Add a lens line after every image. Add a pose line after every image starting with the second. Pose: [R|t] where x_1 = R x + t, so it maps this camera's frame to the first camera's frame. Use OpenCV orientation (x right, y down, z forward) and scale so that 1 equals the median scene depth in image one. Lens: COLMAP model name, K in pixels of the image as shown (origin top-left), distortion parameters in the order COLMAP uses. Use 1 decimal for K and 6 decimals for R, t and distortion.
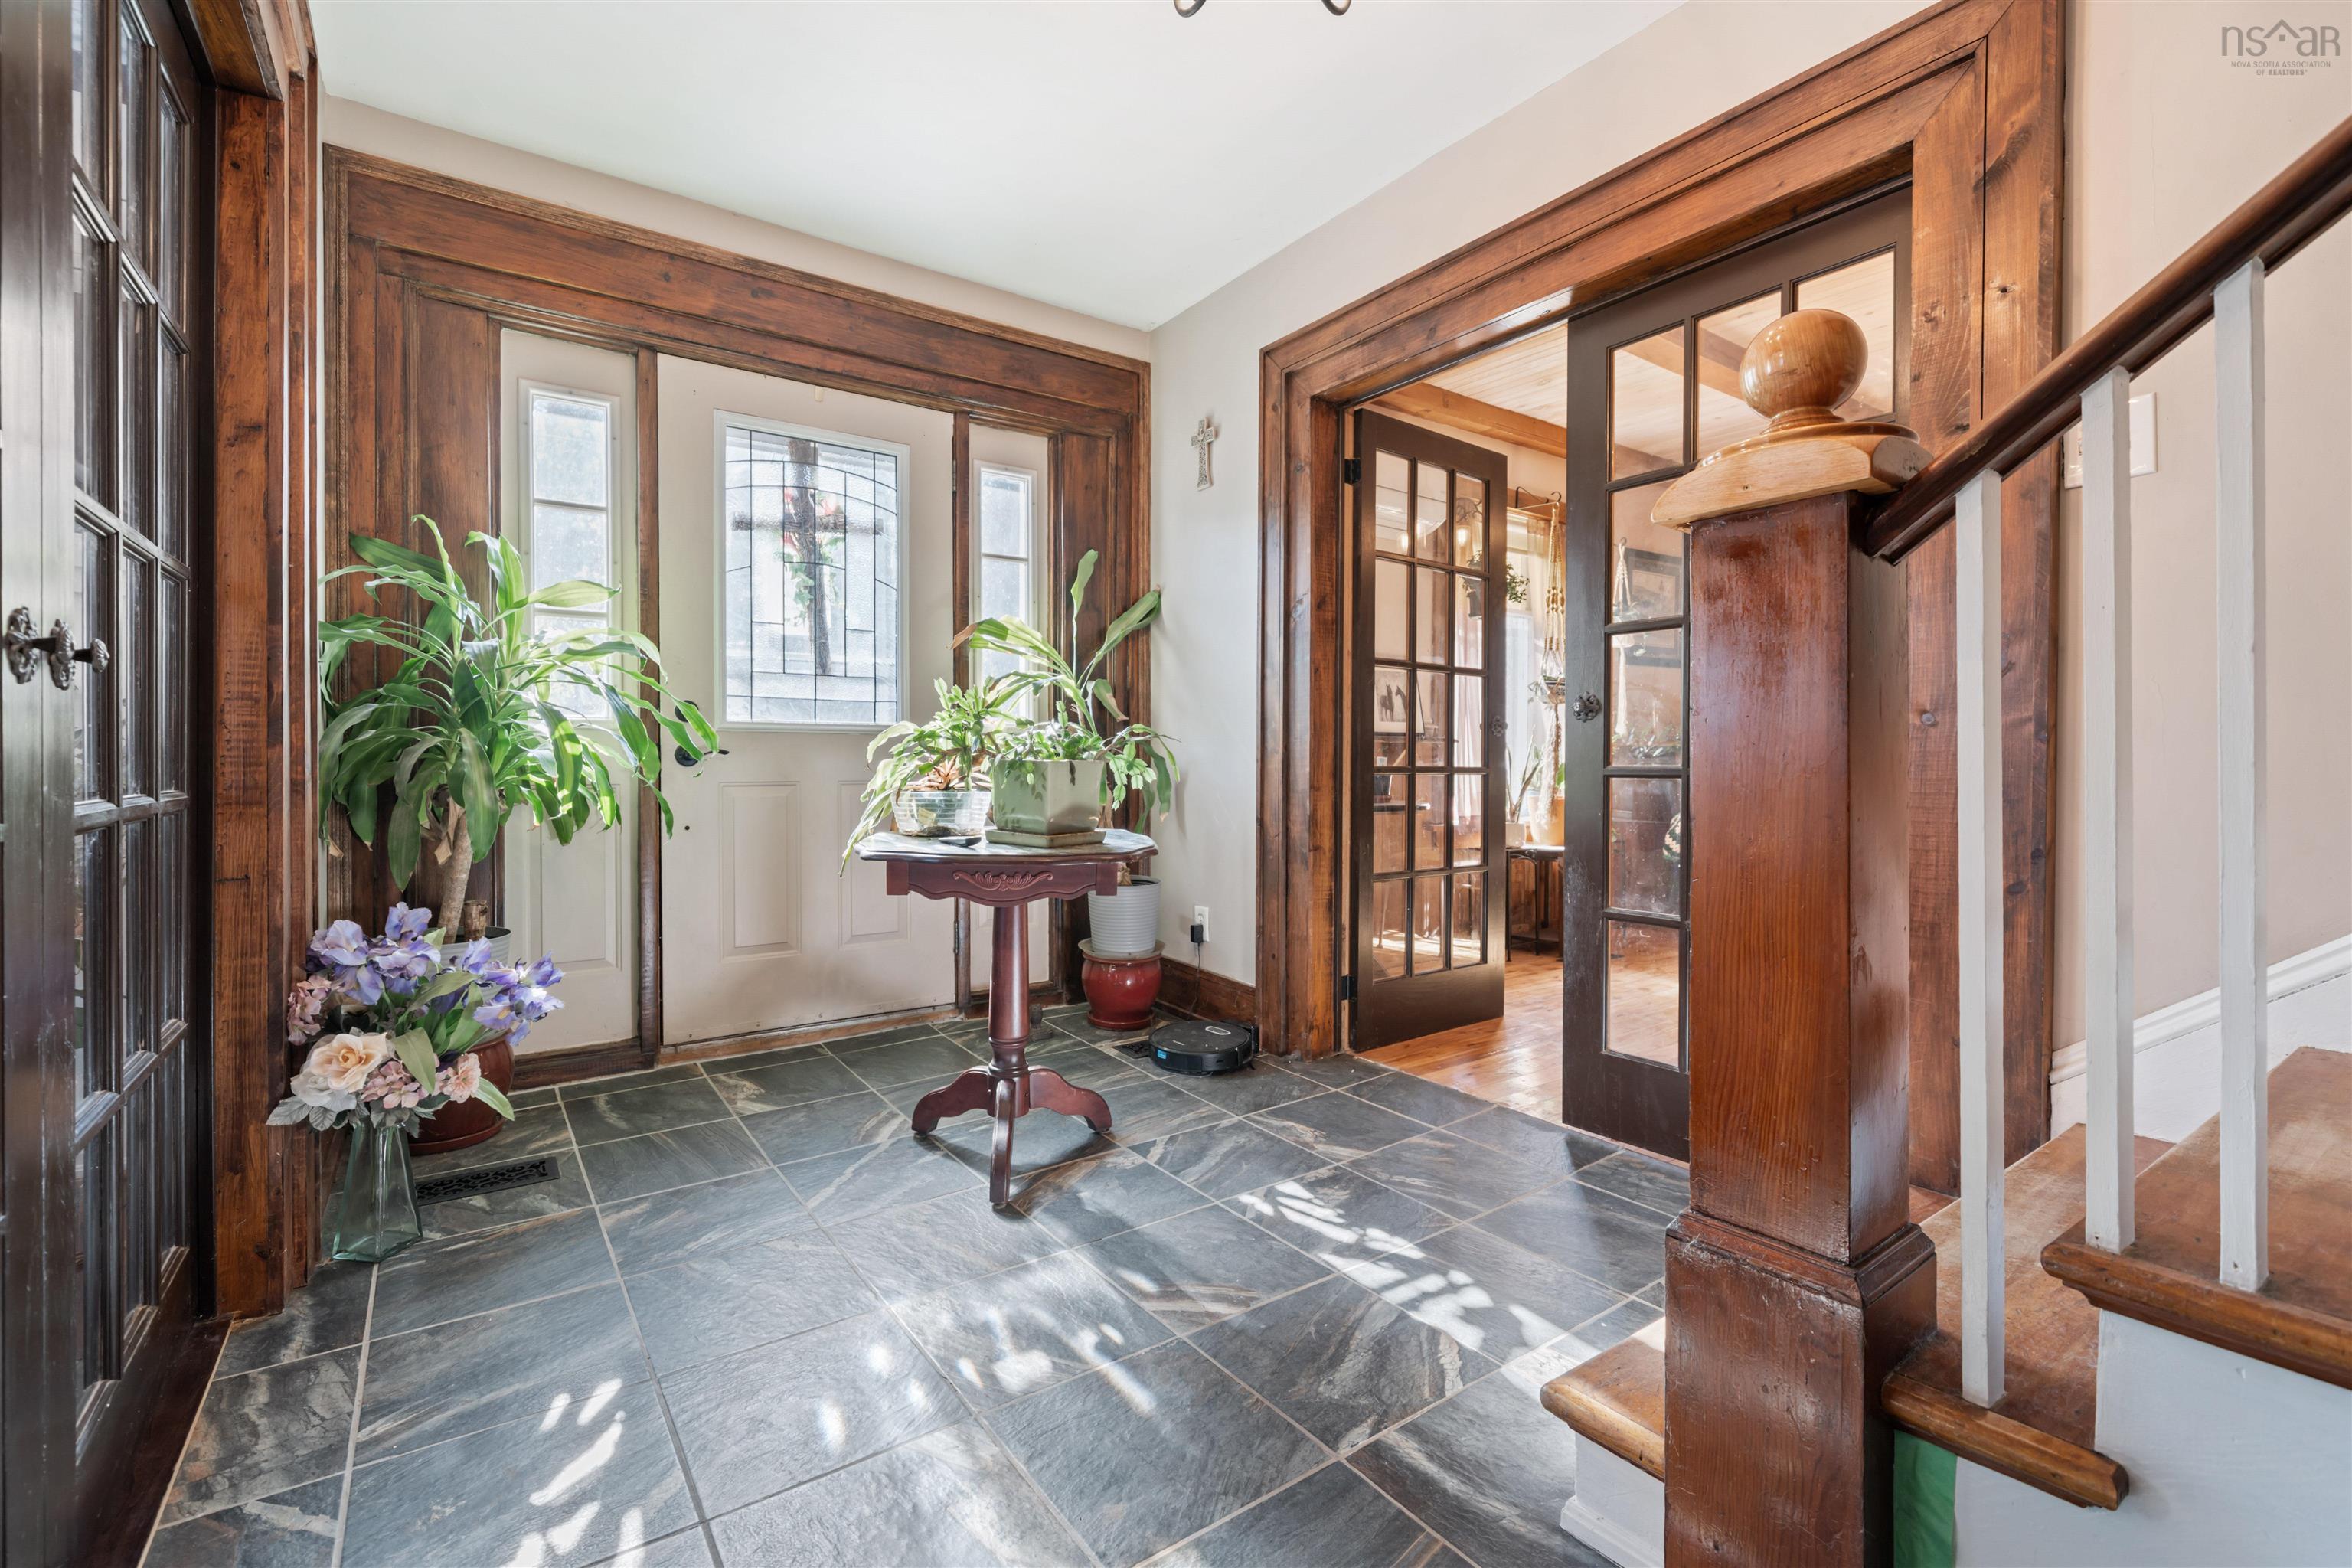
lens RADIAL K [[1012.2, 0, 1176.0], [0, 1012.2, 784.0], [0, 0, 1]] dist [0.000304, 0.000006]
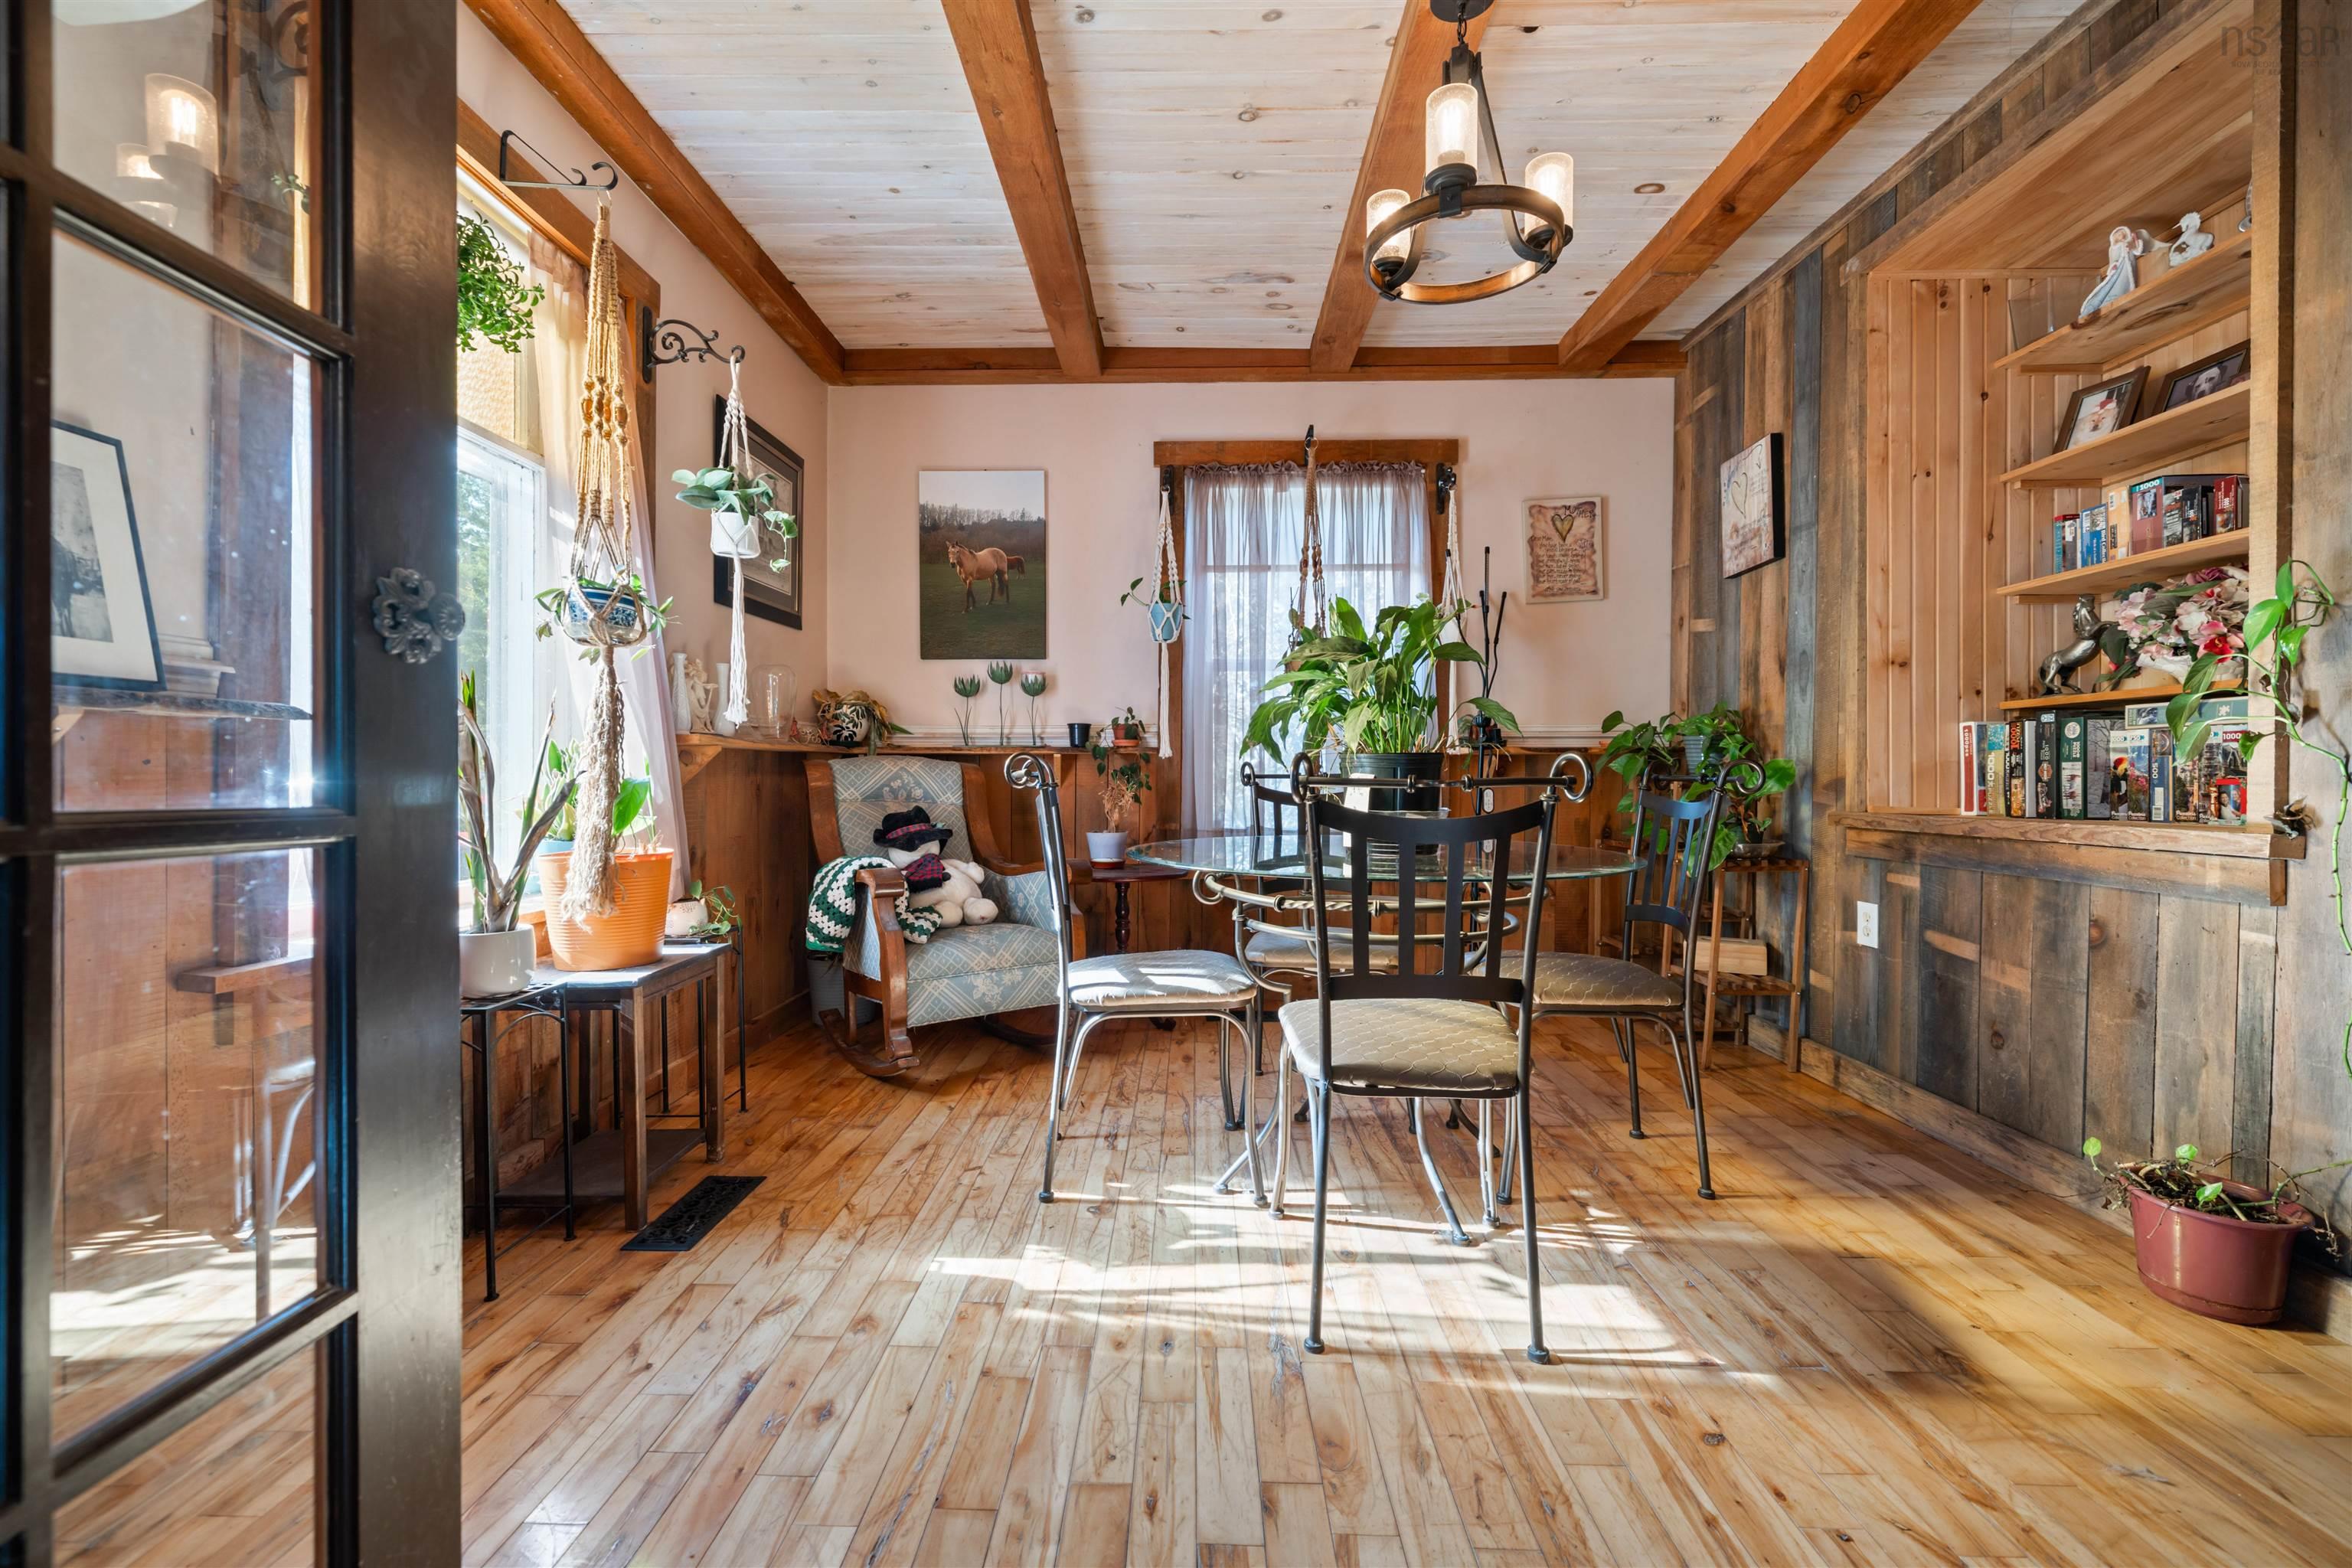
lens RADIAL K [[965.4, 0, 1176.3], [0, 965.4, 791.1], [0, 0, 1]] dist [0.000088, 0.000025]
pose [[0.596973, -0.003997, 0.802251, 0.185101], [0.012977, 0.999905, -0.004674, -0.010045], [-0.802156, 0.013201, 0.596969, 0.551614]]
